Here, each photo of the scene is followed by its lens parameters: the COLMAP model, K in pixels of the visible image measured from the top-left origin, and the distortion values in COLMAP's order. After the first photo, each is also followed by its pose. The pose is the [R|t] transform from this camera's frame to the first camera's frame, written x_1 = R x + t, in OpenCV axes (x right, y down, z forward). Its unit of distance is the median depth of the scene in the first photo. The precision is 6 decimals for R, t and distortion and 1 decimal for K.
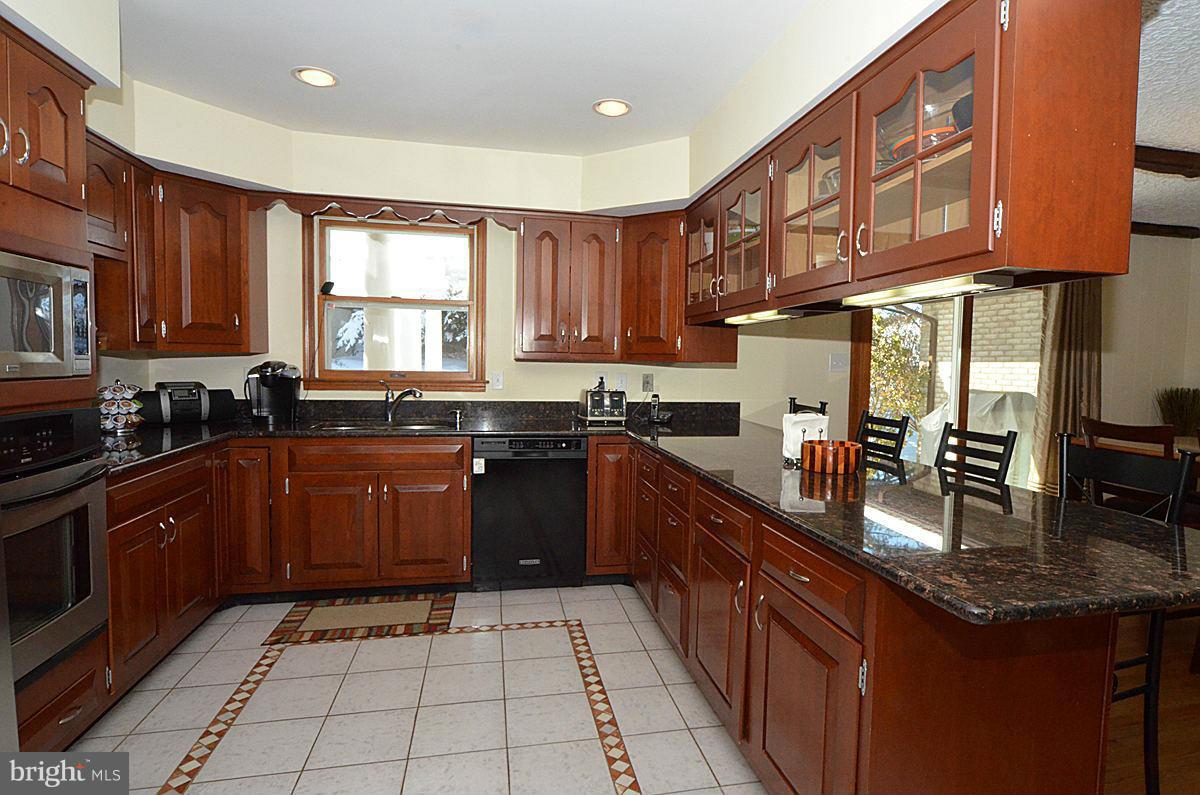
lens RADIAL K [[635.9, 0, 632.1], [0, 635.9, 396.4], [0, 0, 1]] dist [-0.020494, 0.004187]
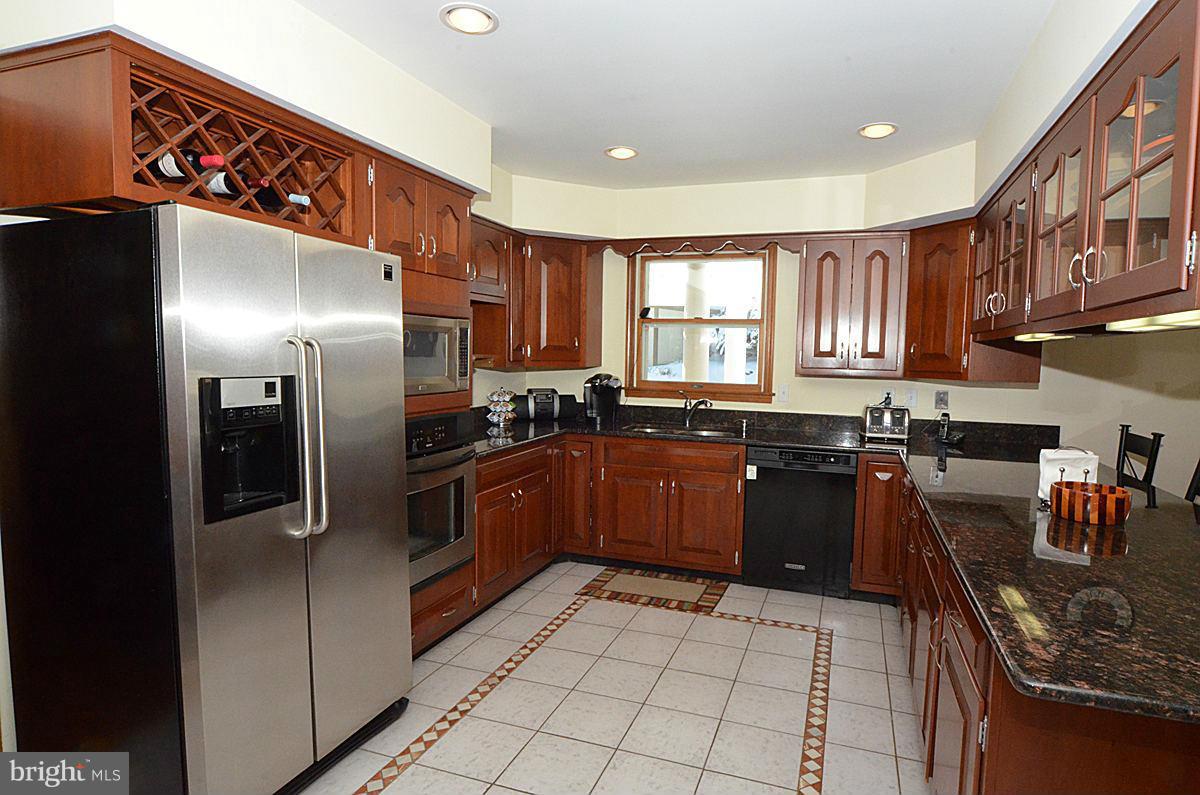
lens RADIAL K [[635.9, 0, 632.1], [0, 635.9, 396.4], [0, 0, 1]] dist [-0.020494, 0.004187]
pose [[0.849827, 0.033770, -0.525979, 0.167765], [-0.031605, 0.999415, 0.013101, -0.031764], [0.526113, 0.005490, 0.850397, -0.052439]]
